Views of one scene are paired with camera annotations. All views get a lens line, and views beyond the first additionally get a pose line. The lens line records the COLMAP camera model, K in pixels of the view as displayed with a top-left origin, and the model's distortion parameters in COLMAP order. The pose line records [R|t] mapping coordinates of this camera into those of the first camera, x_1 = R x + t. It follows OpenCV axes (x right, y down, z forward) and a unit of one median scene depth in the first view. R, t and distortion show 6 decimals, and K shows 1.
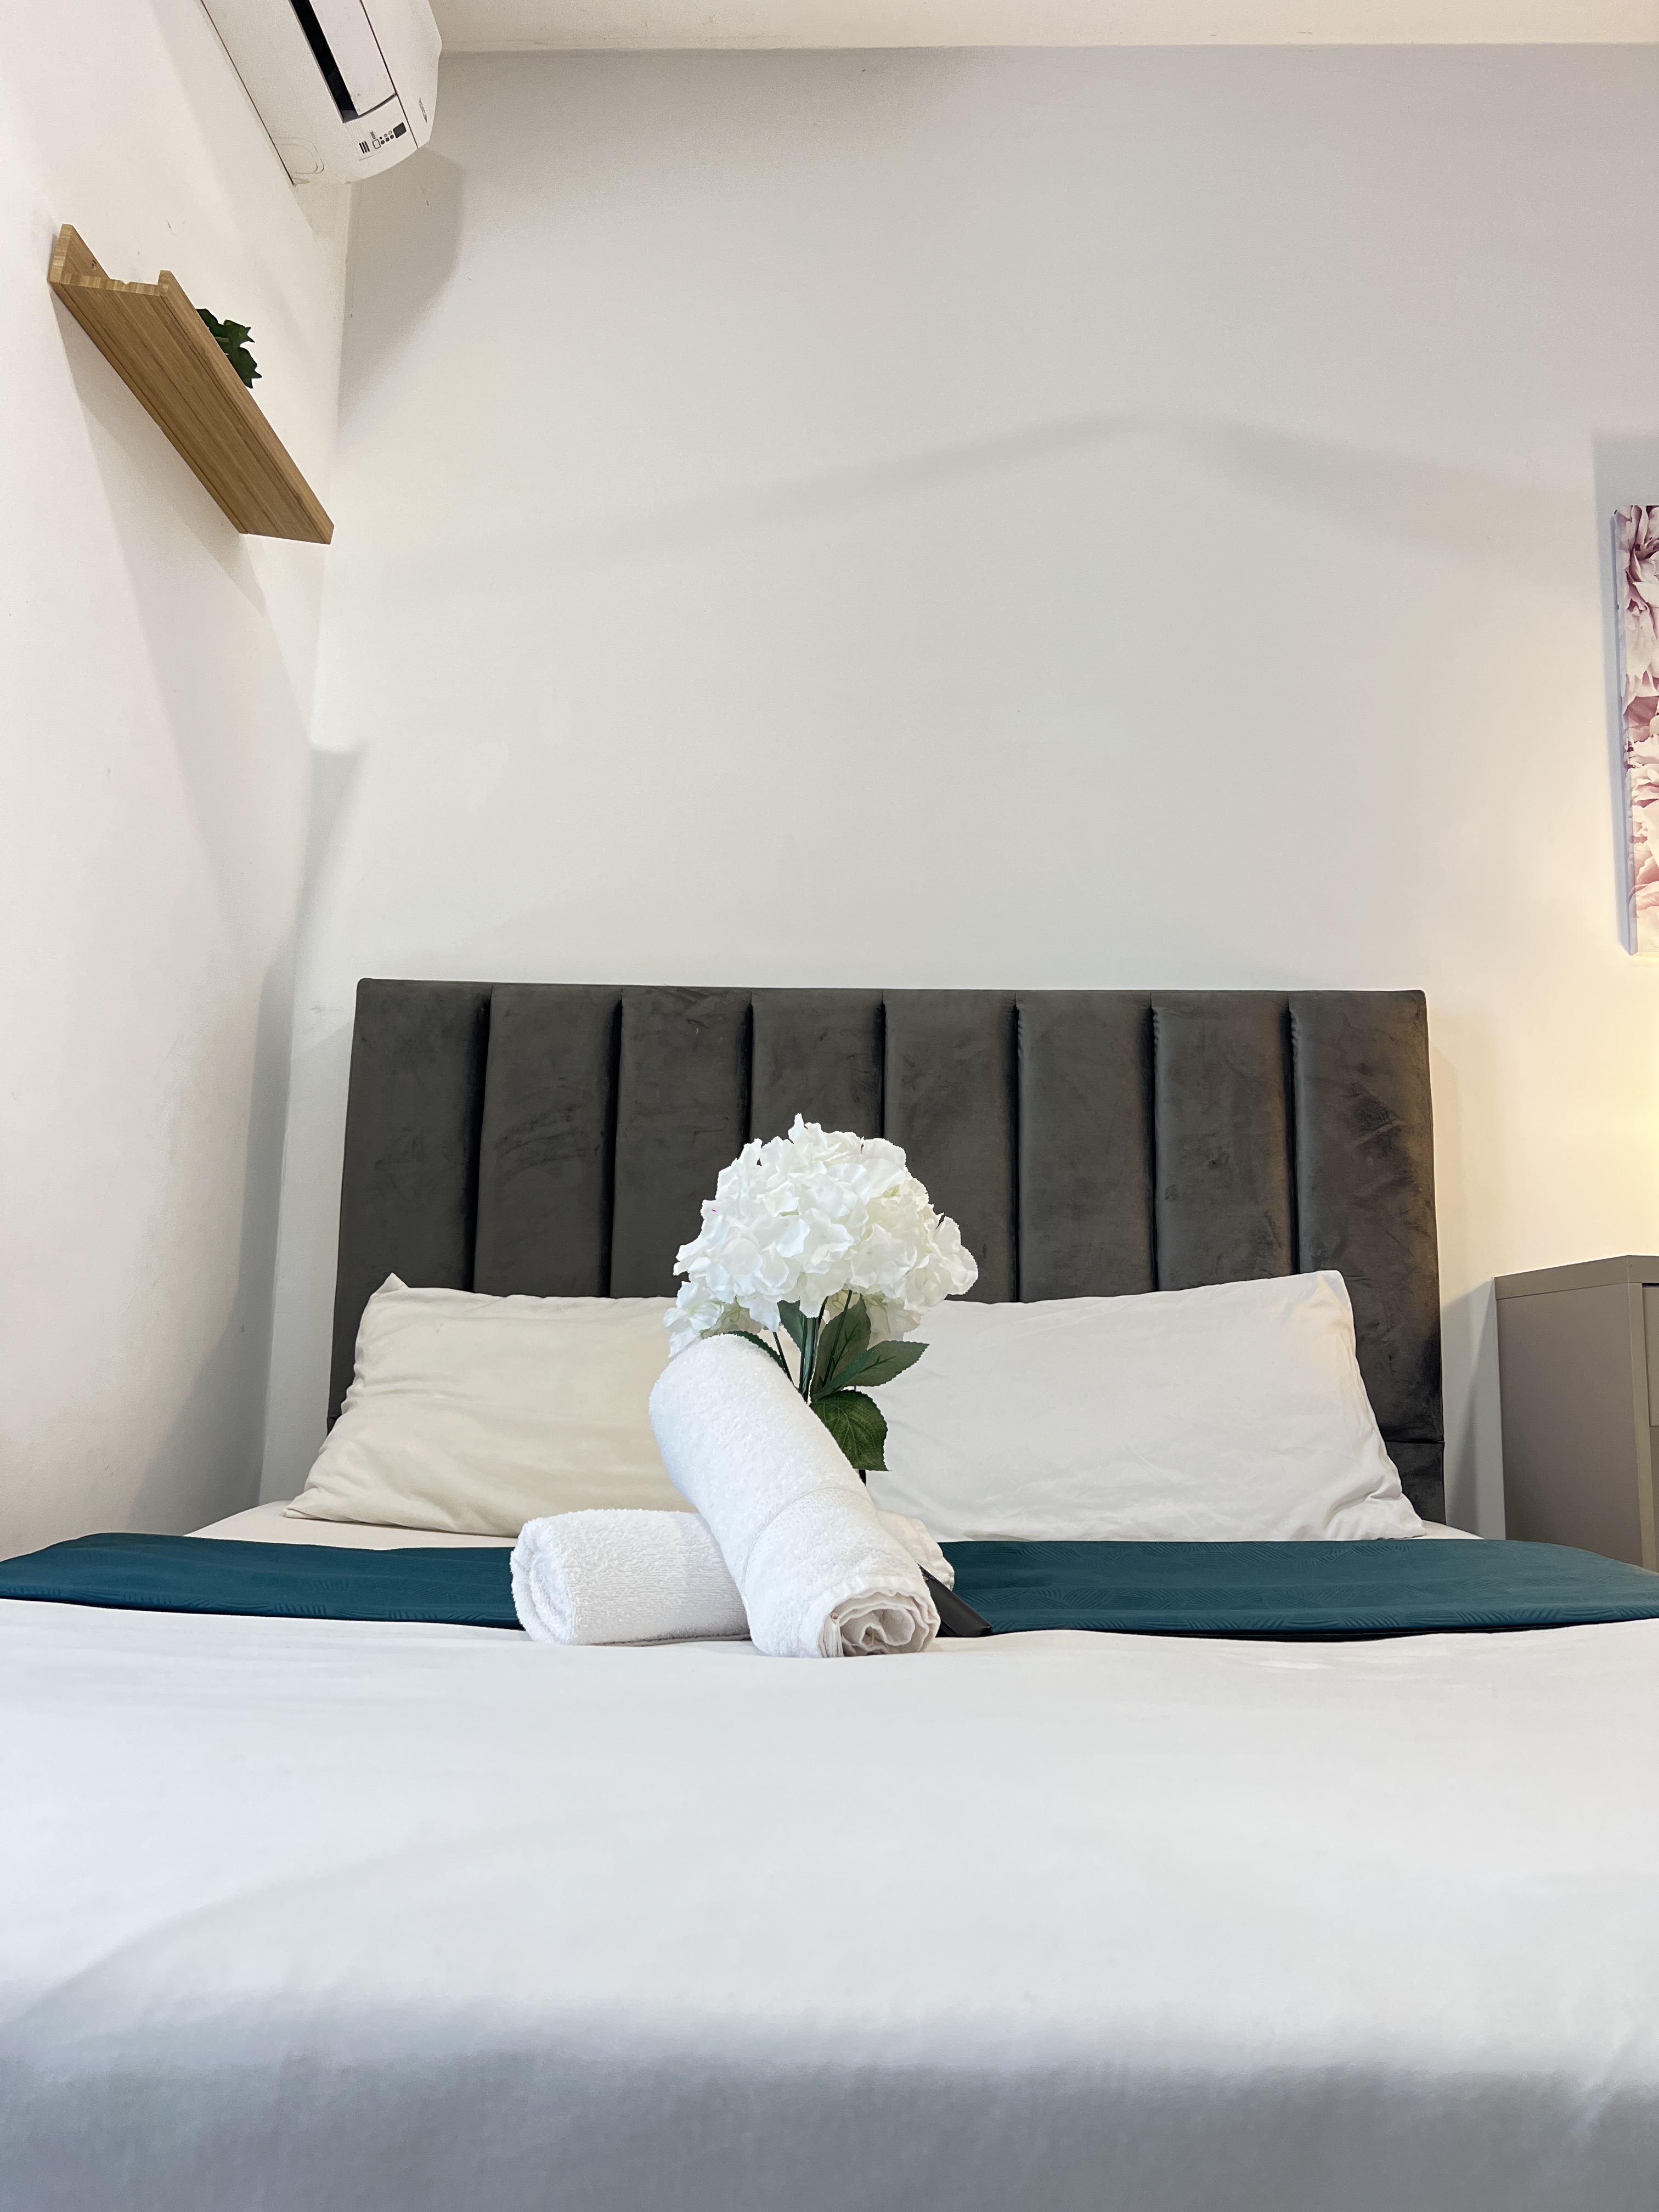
lens RADIAL K [[1631.8, 0, 829.5], [0, 1631.8, 1106.0], [0, 0, 1]] dist [0.087813, -0.083620]
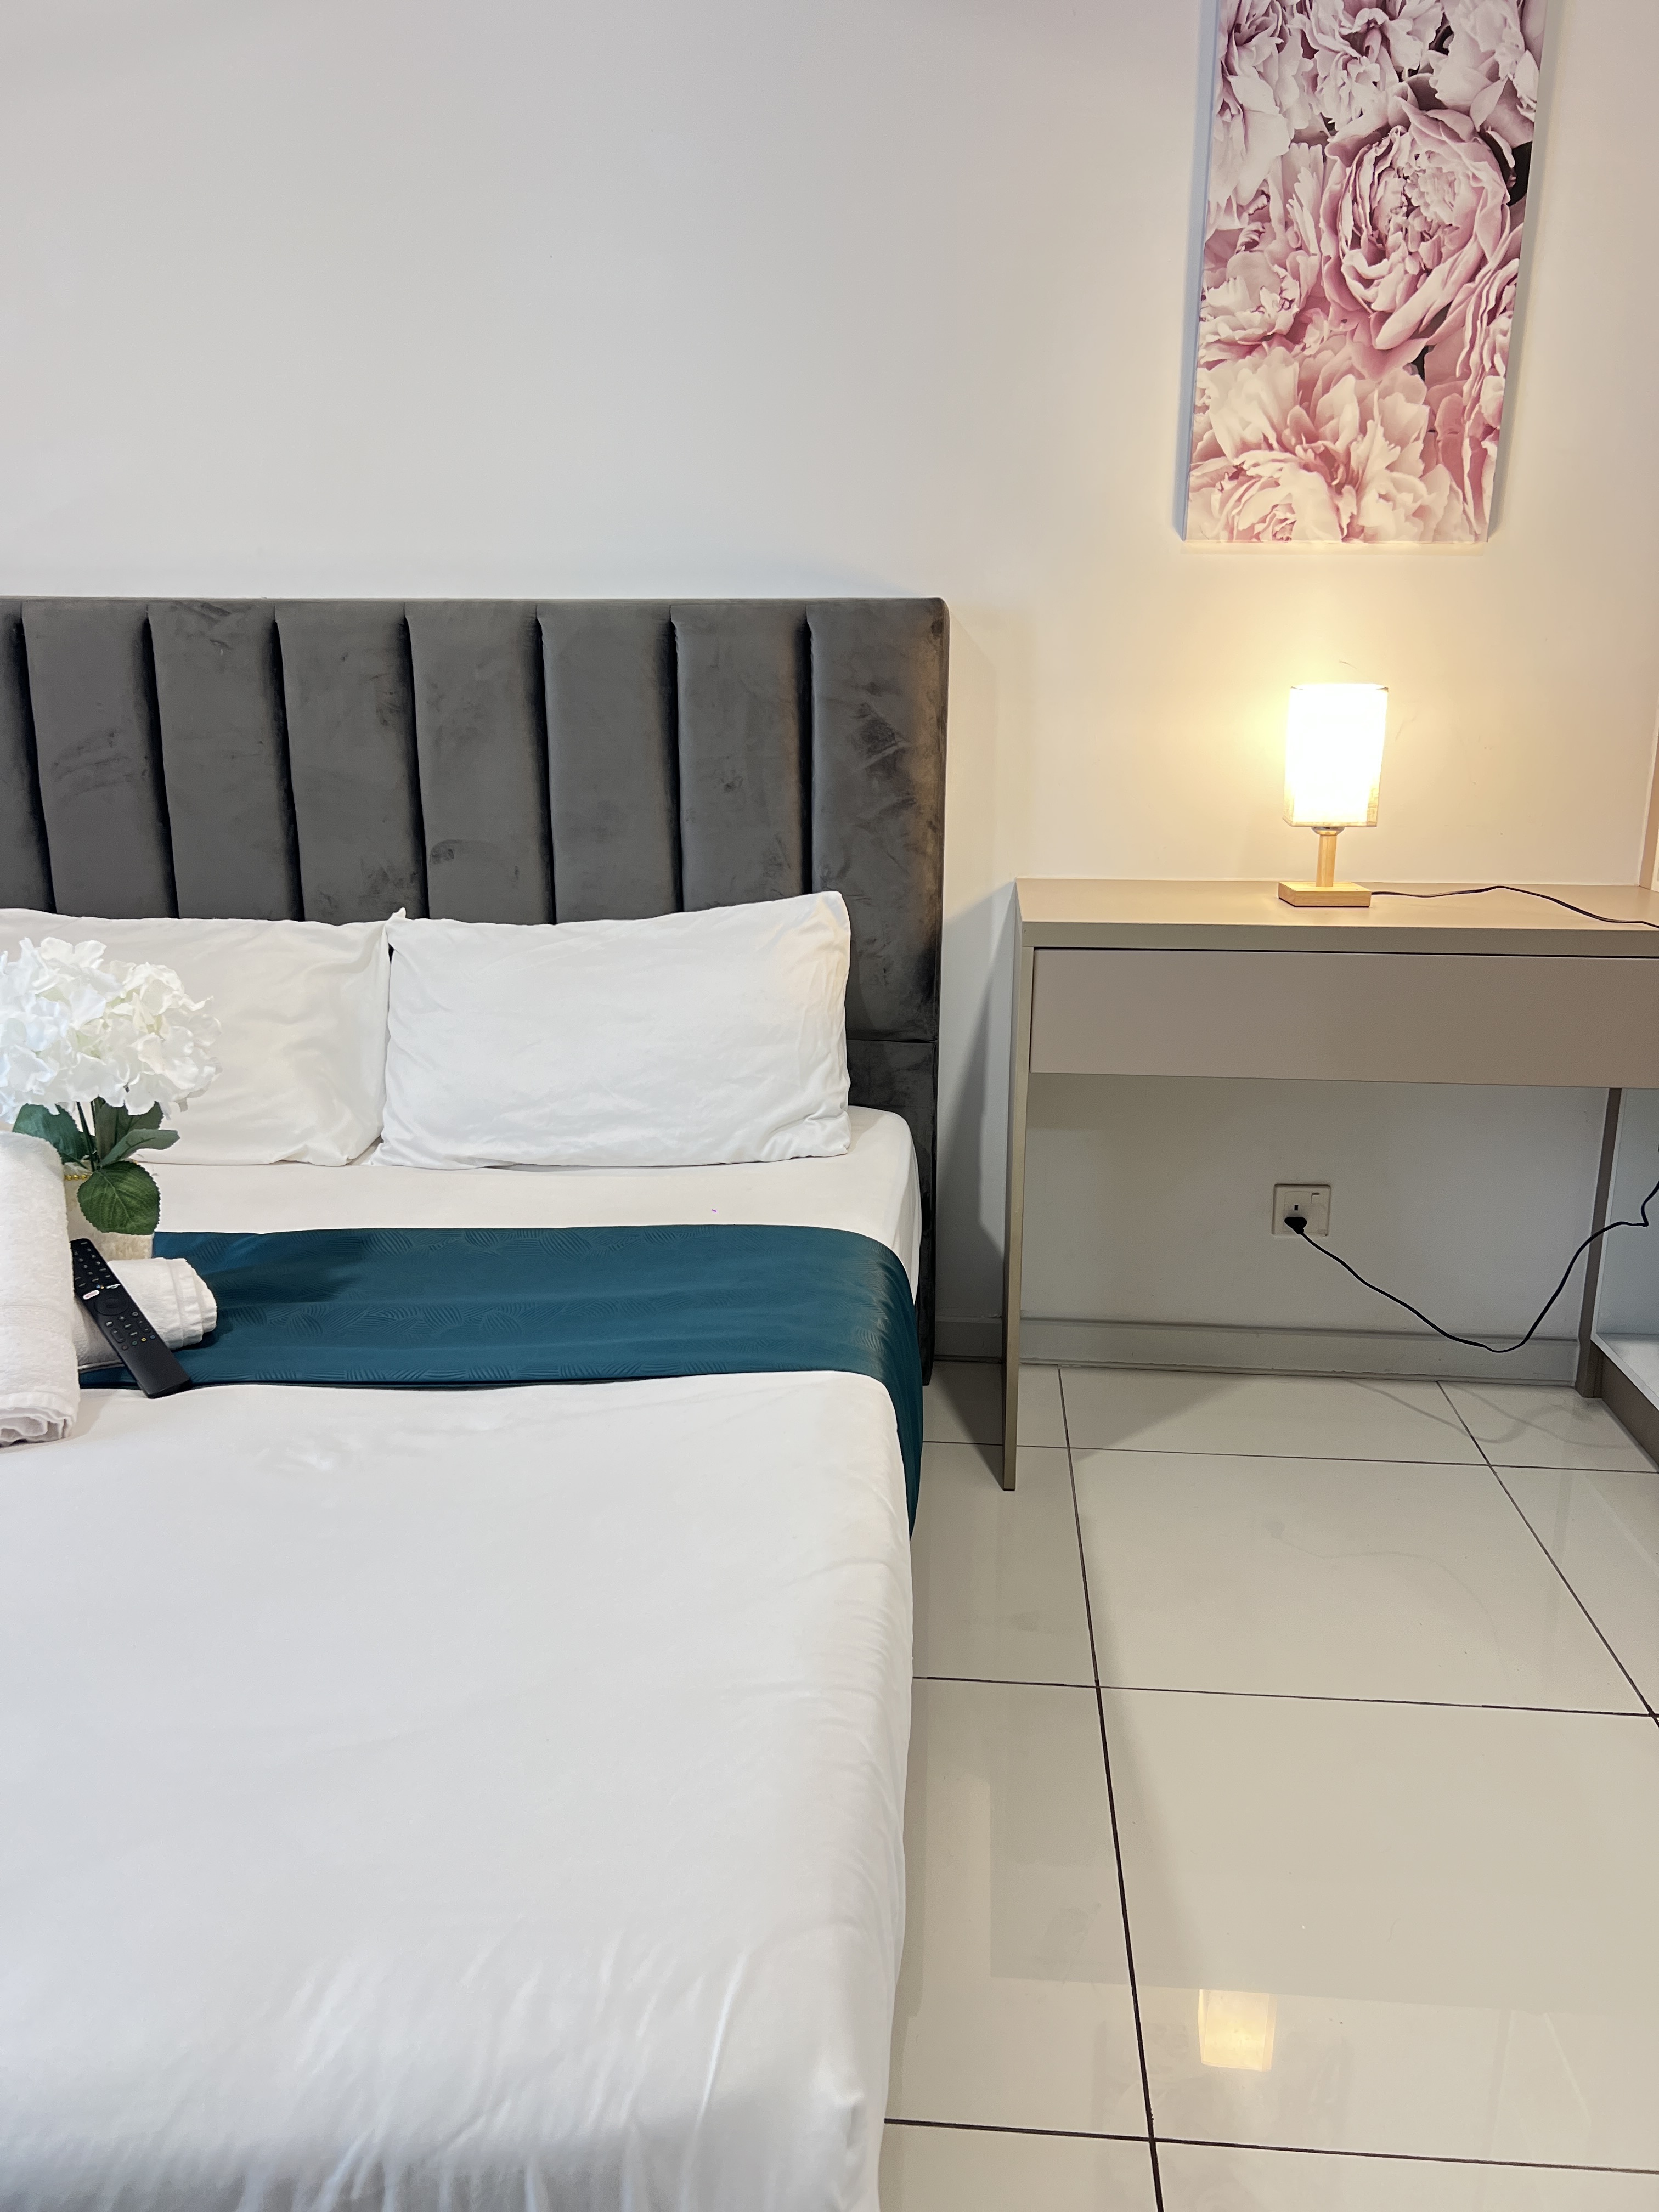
lens RADIAL K [[1654.8, 0, 829.5], [0, 1654.8, 1106.0], [0, 0, 1]] dist [0.036215, -0.045585]
pose [[0.998352, -0.002152, -0.057351, 0.350185], [0.025491, 0.911950, 0.409509, -0.201599], [0.051420, -0.410296, 0.910502, -0.022159]]
